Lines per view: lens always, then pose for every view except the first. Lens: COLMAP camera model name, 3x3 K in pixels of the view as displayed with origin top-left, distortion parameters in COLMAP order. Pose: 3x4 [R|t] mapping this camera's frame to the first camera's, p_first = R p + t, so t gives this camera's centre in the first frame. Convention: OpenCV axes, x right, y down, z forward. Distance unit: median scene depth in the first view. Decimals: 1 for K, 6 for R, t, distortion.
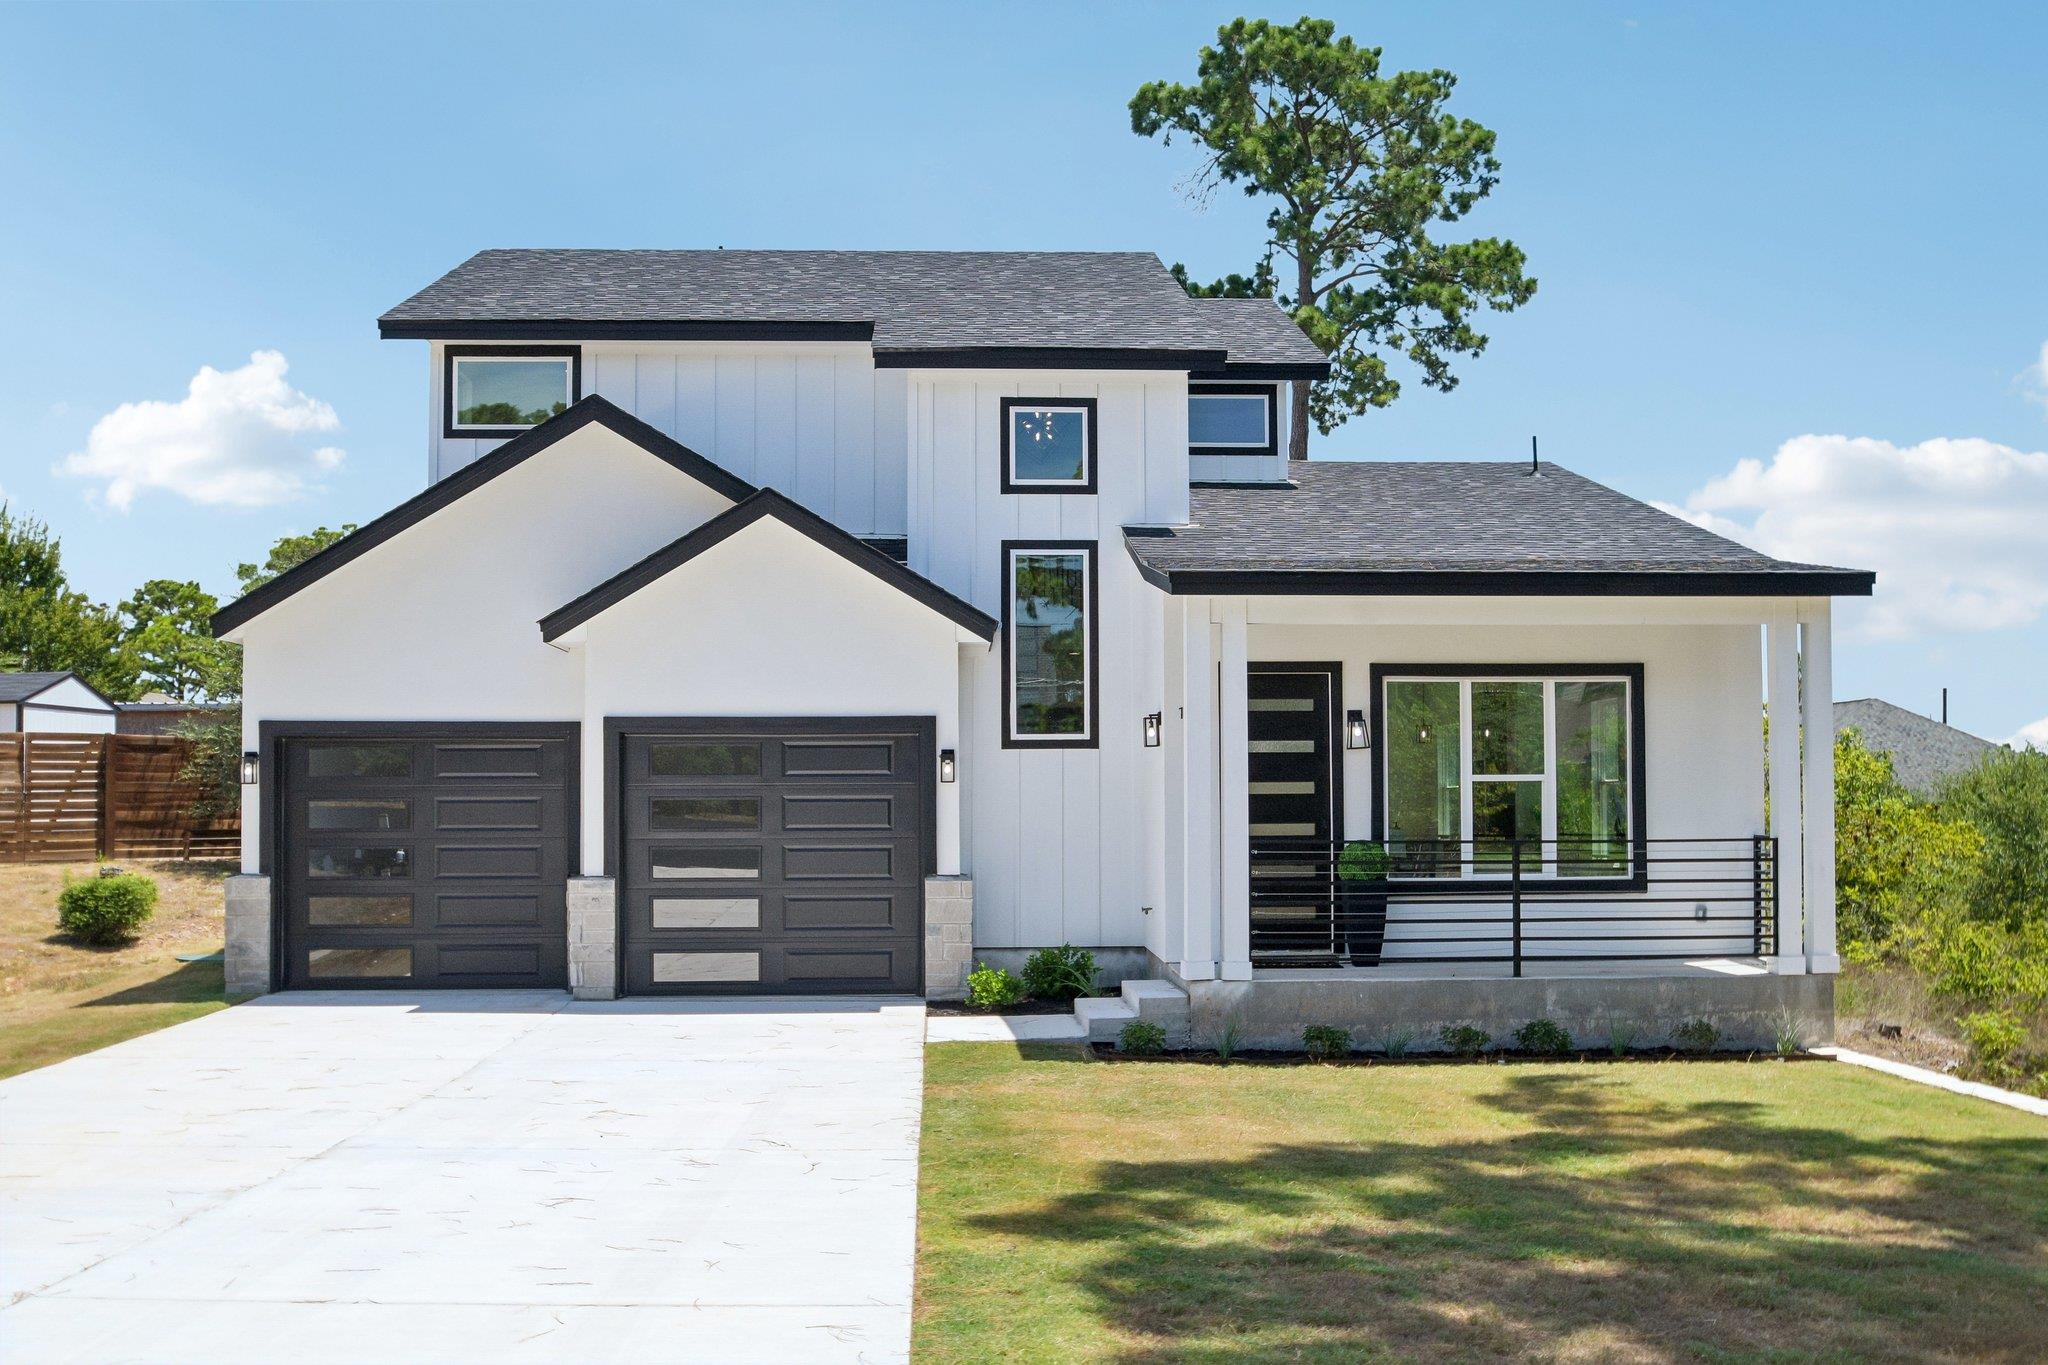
lens RADIAL K [[2092.8, 0, 1024.0], [0, 2092.8, 682.5], [0, 0, 1]] dist [-0.046924, -0.006846]
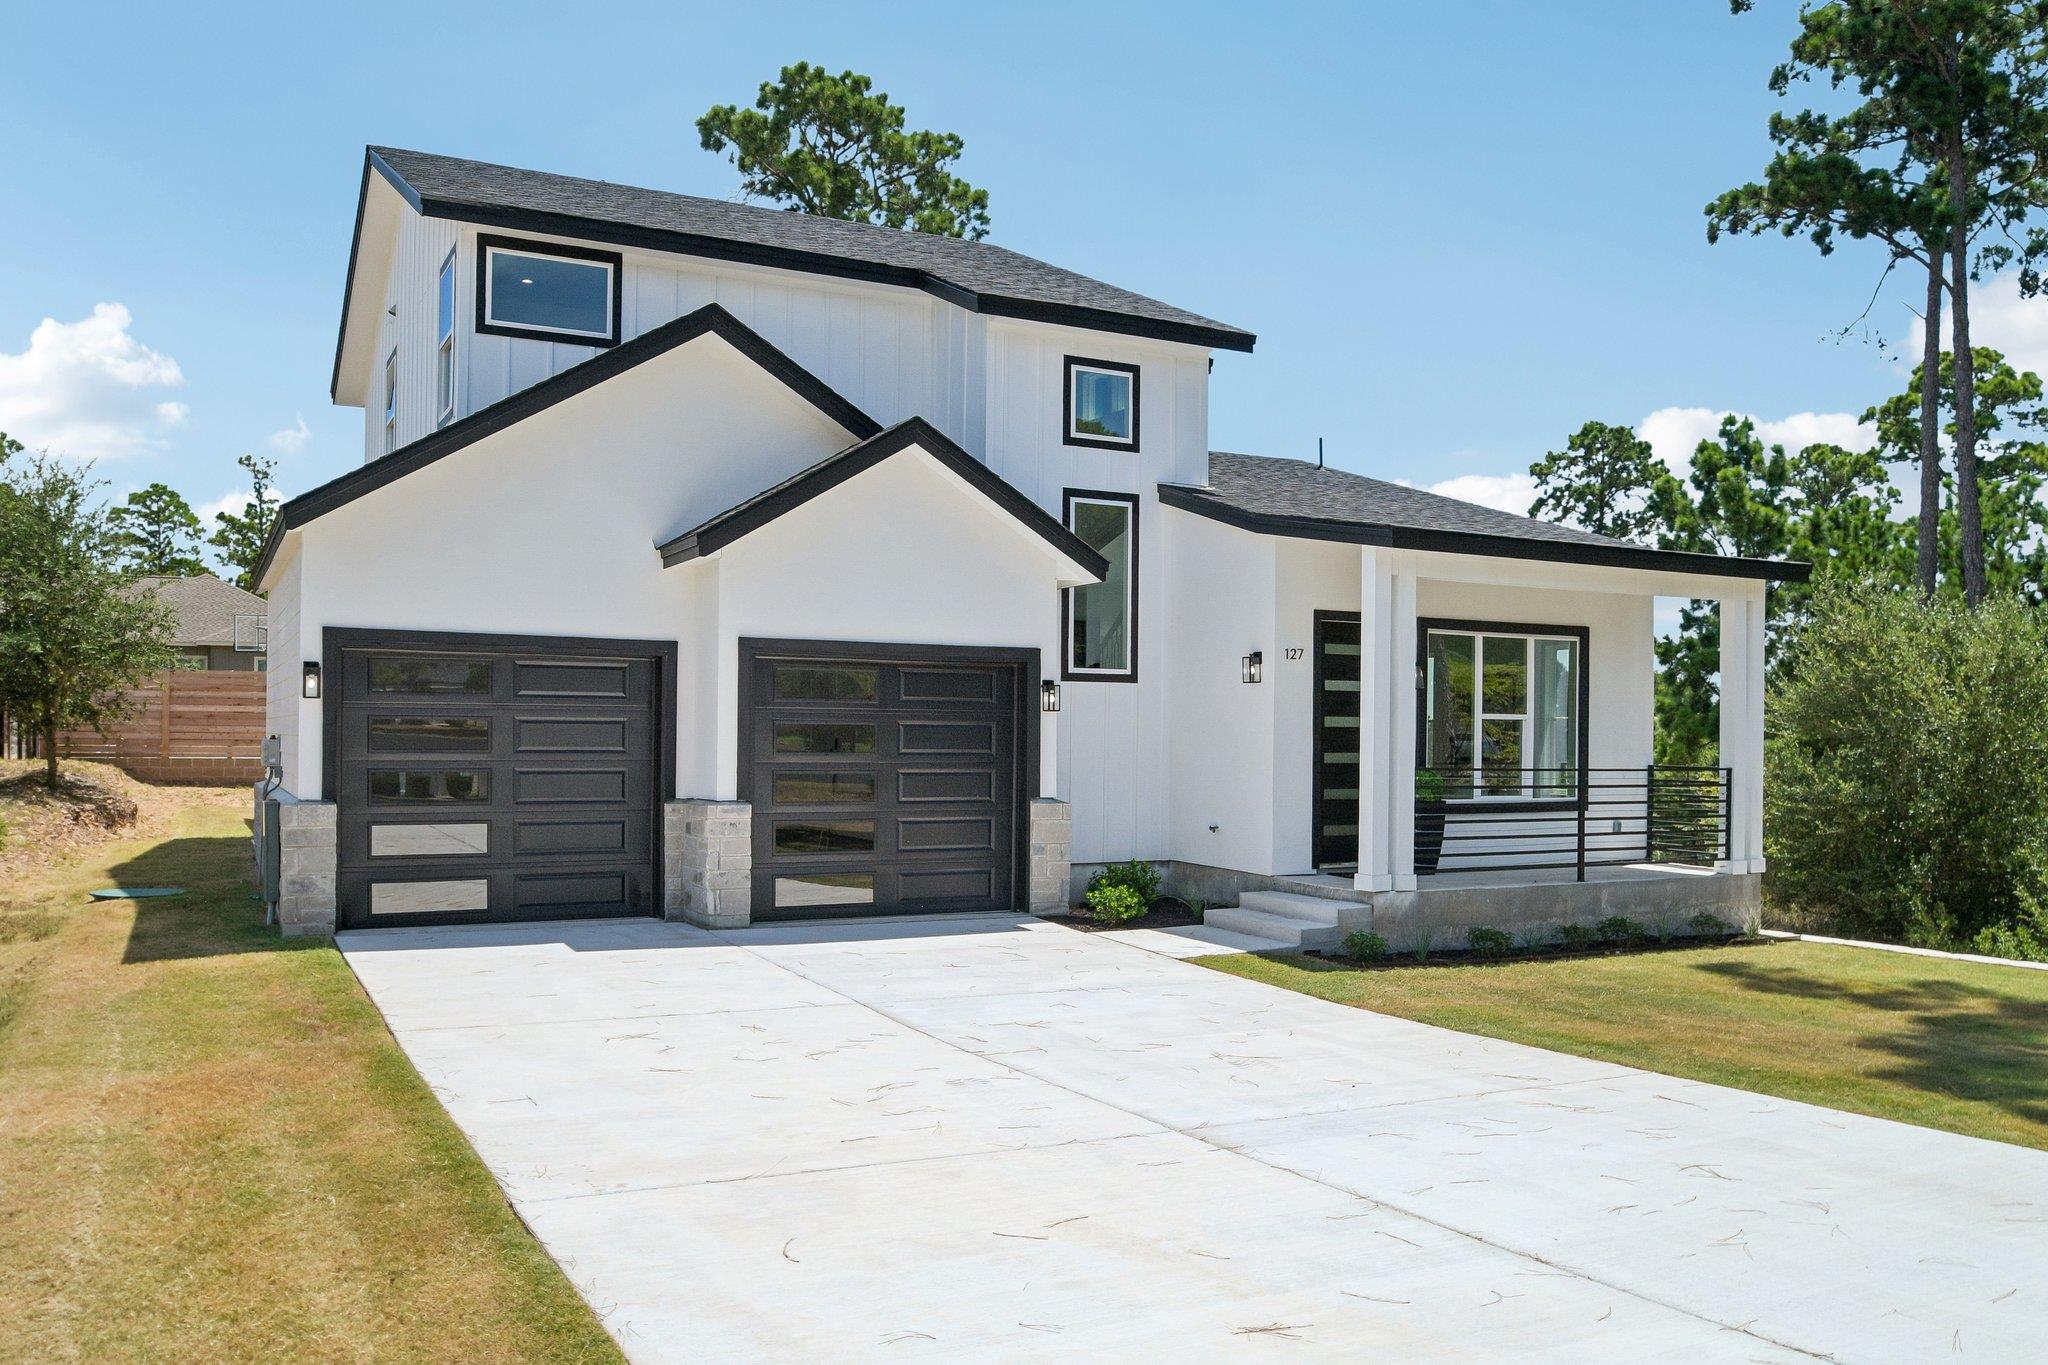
lens RADIAL K [[1676.6, 0, 1024.0], [0, 1676.6, 682.5], [0, 0, 1]] dist [-0.010202, -0.004038]
pose [[0.903955, 0.028106, 0.426703, -0.405442], [-0.036342, 0.999277, 0.011171, 0.023762], [-0.426081, -0.025605, 0.904323, 0.233158]]
